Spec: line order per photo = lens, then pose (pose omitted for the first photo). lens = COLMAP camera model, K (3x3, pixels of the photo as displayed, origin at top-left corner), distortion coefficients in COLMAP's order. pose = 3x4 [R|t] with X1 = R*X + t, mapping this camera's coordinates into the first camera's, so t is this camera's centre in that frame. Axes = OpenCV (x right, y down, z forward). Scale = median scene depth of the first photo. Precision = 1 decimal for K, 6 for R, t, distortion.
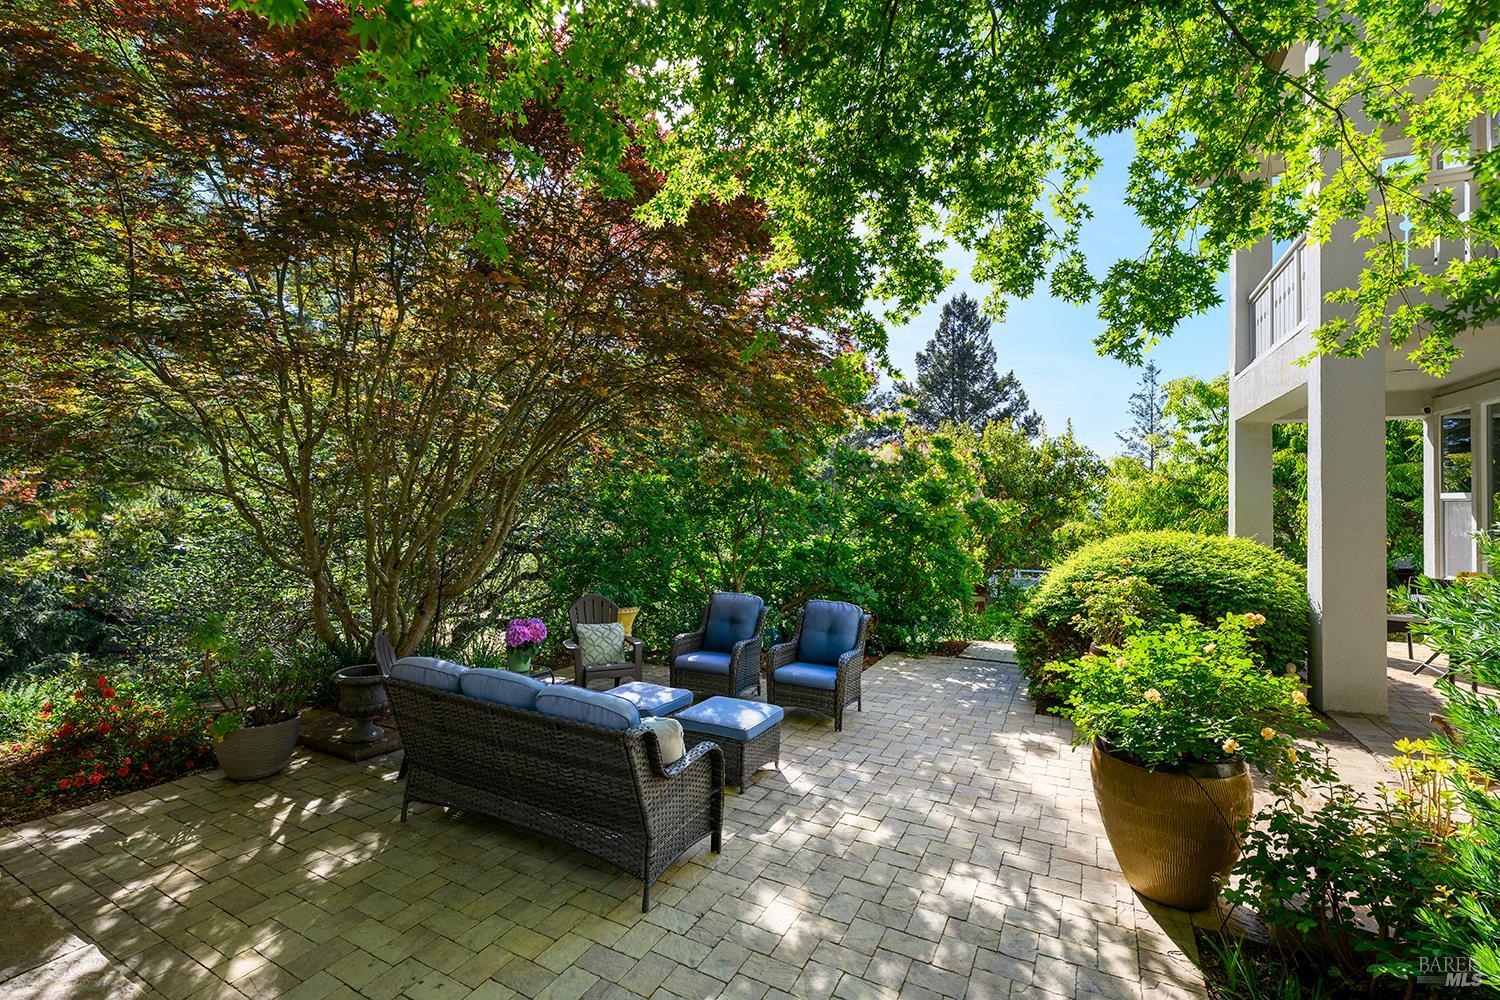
lens RADIAL K [[628.7, 0, 747.0], [0, 628.7, 516.8], [0, 0, 1]] dist [0.001032, -0.000029]
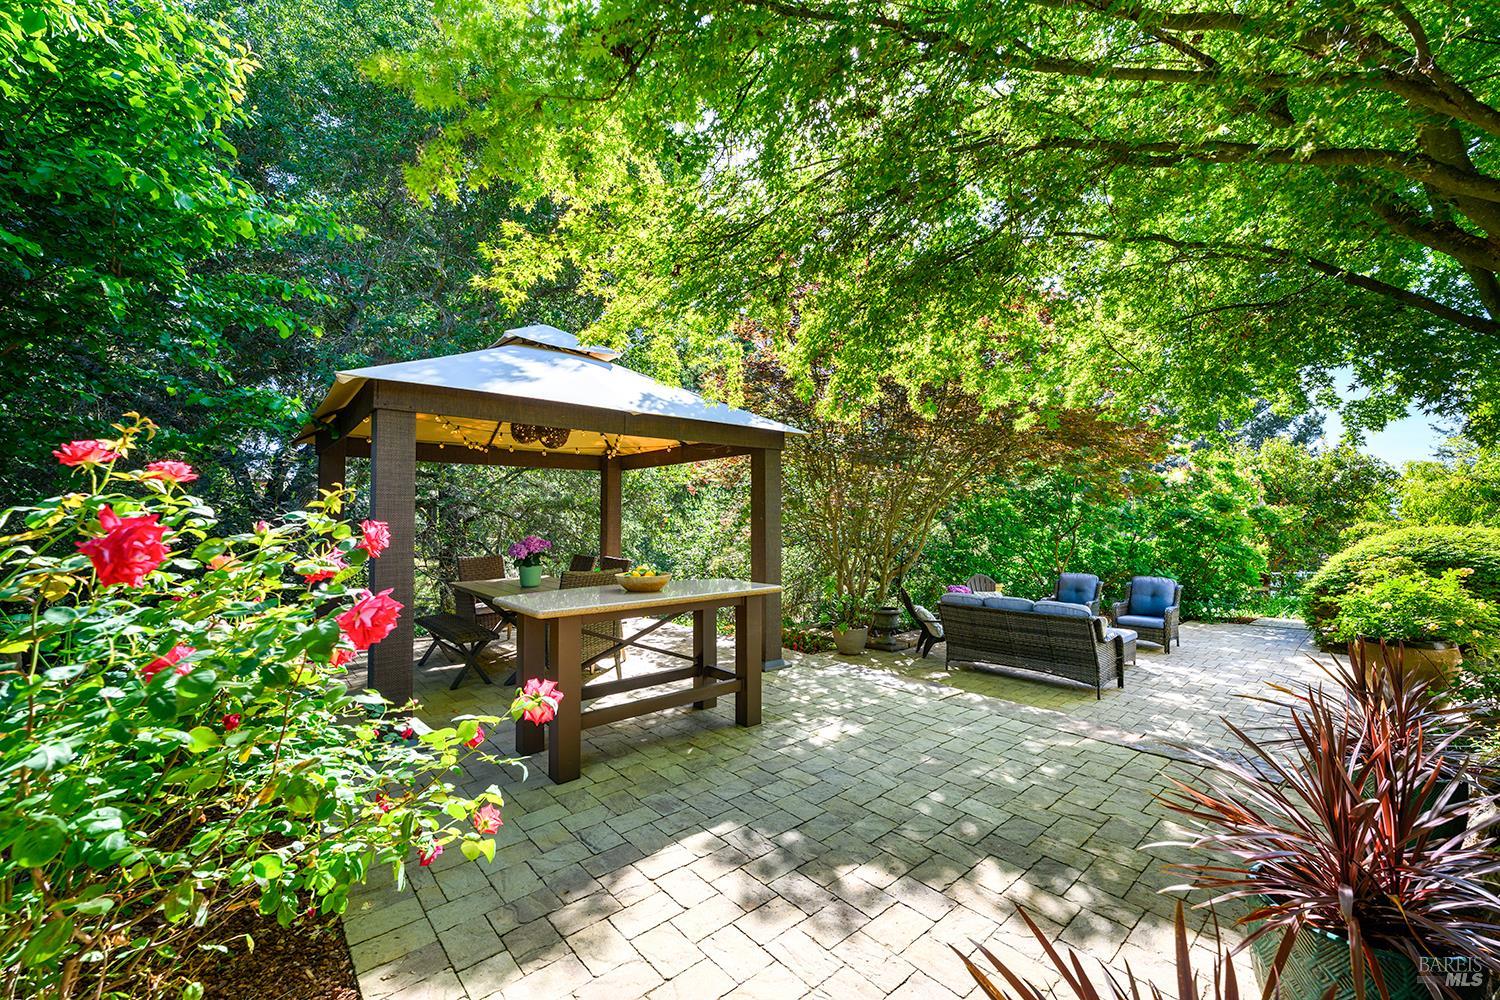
lens RADIAL K [[584.8, 0, 753.6], [0, 584.8, 517.1], [0, 0, 1]] dist [-0.000482, 0.000049]
pose [[0.939874, -0.034484, -0.339776, -0.225225], [0.026725, 0.999265, -0.027492, -0.000305], [0.340474, 0.016759, 0.940105, -0.534596]]
